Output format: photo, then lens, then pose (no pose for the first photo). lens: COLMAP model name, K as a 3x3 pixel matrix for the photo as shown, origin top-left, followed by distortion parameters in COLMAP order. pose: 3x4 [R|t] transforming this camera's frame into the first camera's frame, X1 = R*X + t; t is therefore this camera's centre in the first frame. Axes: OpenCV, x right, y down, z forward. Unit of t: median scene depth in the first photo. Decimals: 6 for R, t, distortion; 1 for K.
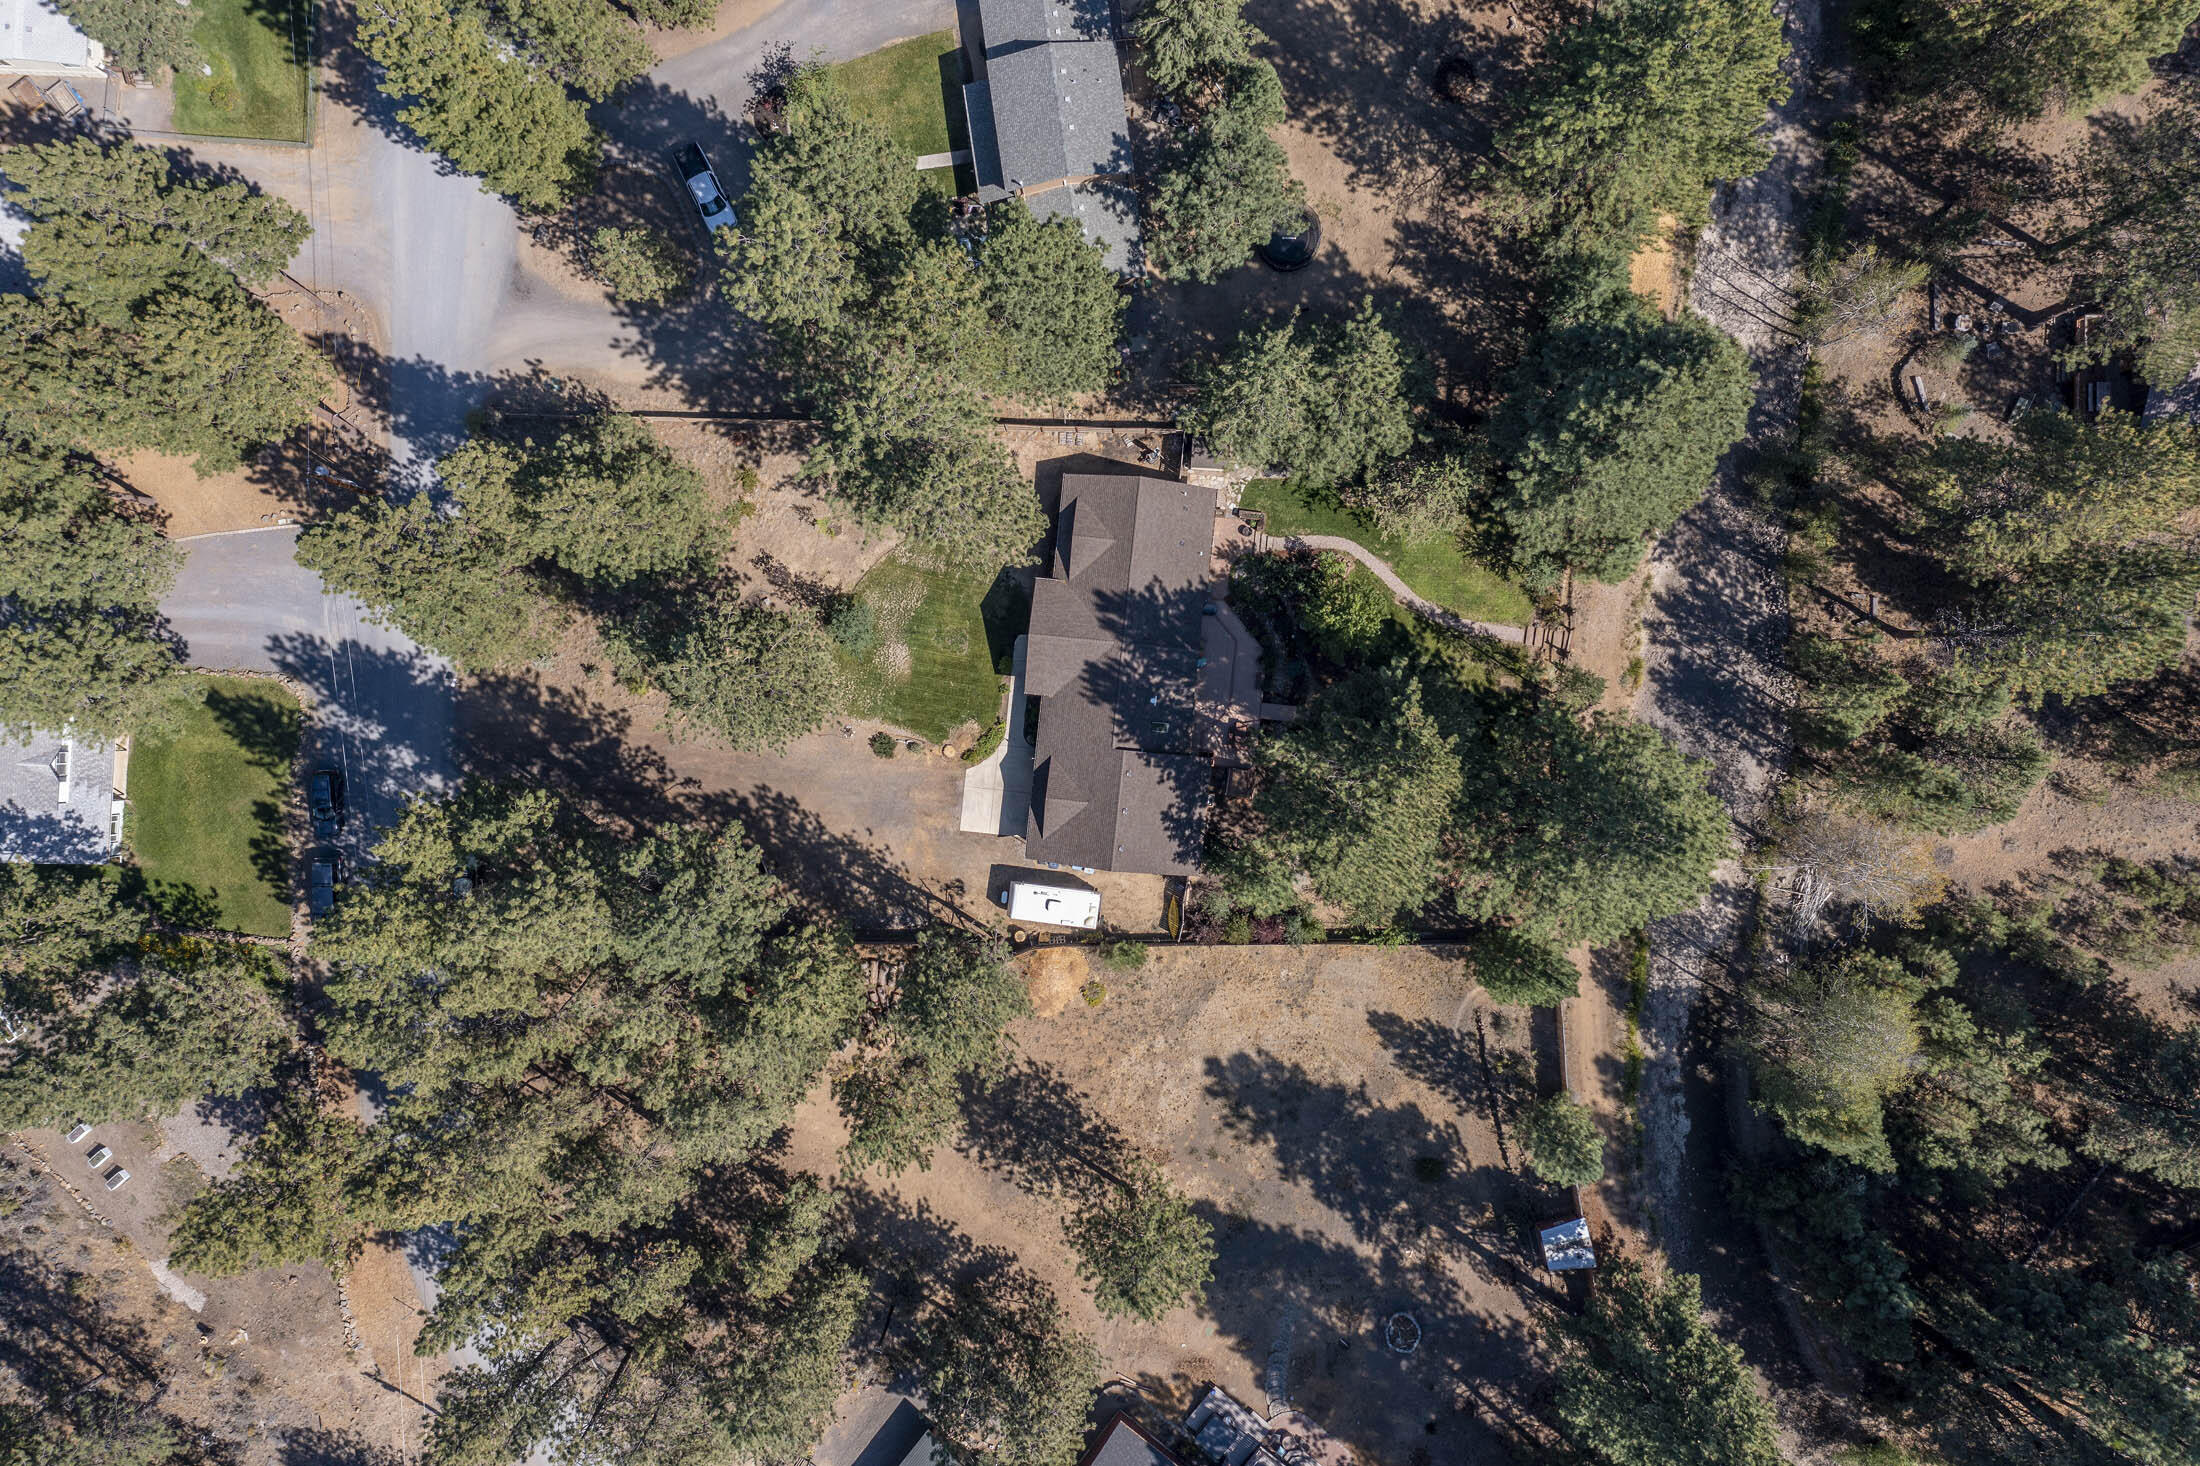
lens RADIAL K [[1726.7, 0, 1111.0], [0, 1726.7, 728.7], [0, 0, 1]] dist [-0.016613, 0.015018]
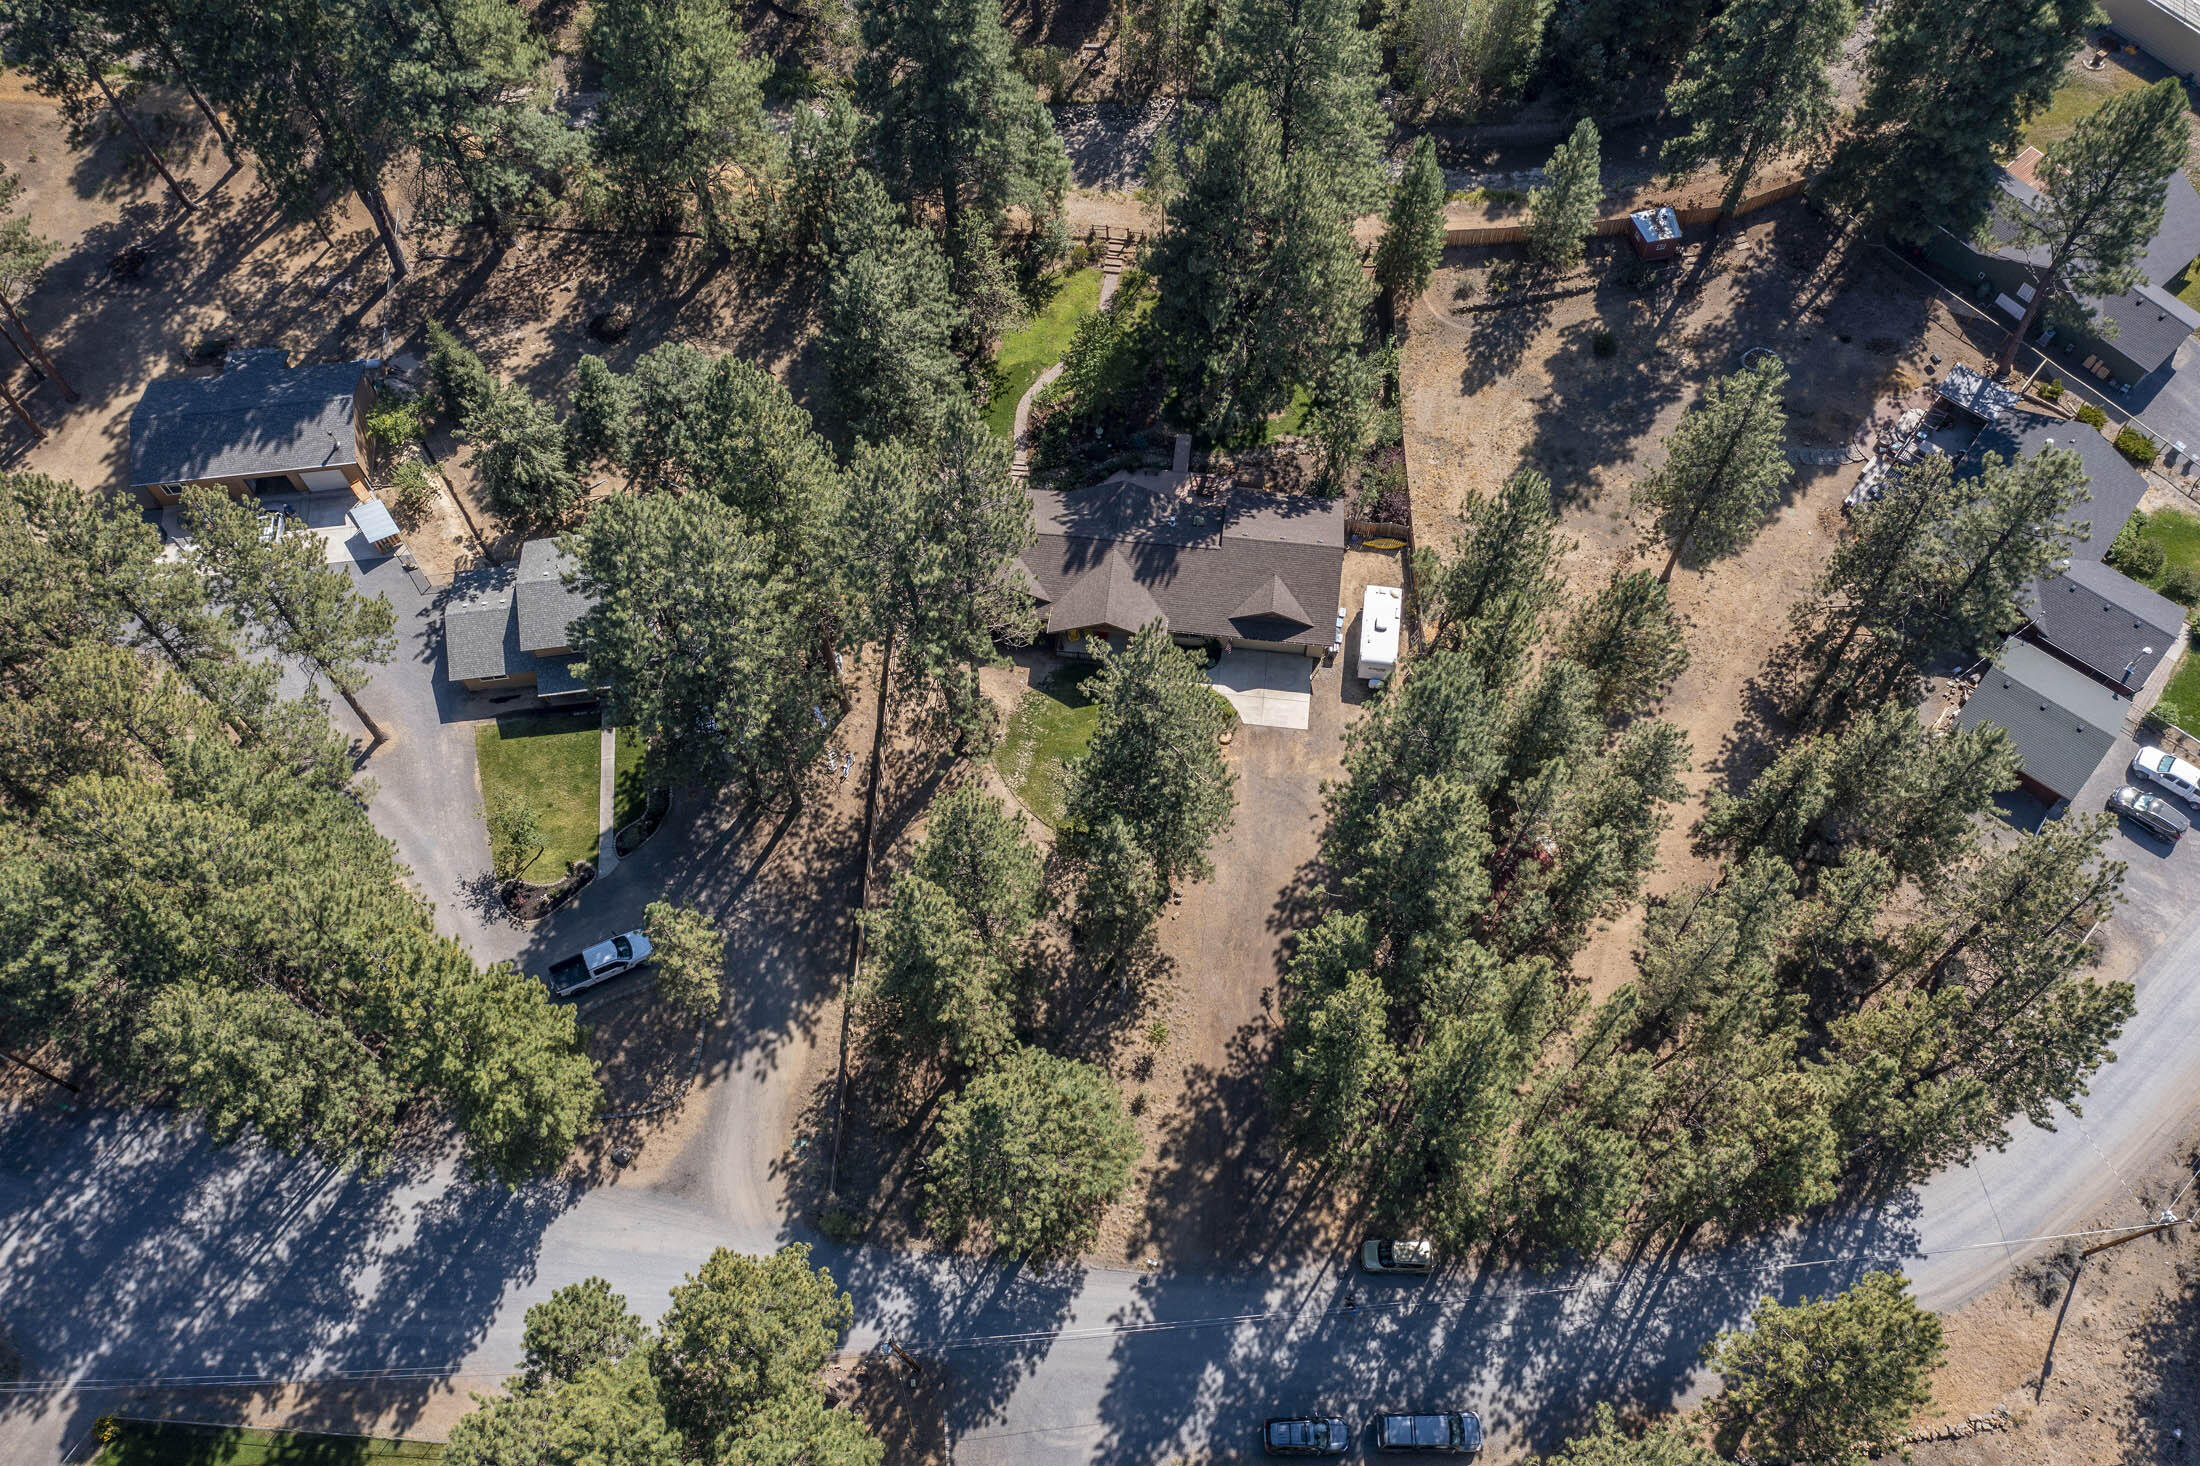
lens RADIAL K [[1726.7, 0, 1106.2], [0, 1726.7, 720.0], [0, 0, 1]] dist [-0.016613, 0.015018]
pose [[0.014502, -0.876628, 0.480950, -0.548468], [0.999647, 0.002004, -0.026489, -0.027742], [0.022258, 0.481165, 0.876348, 0.159606]]
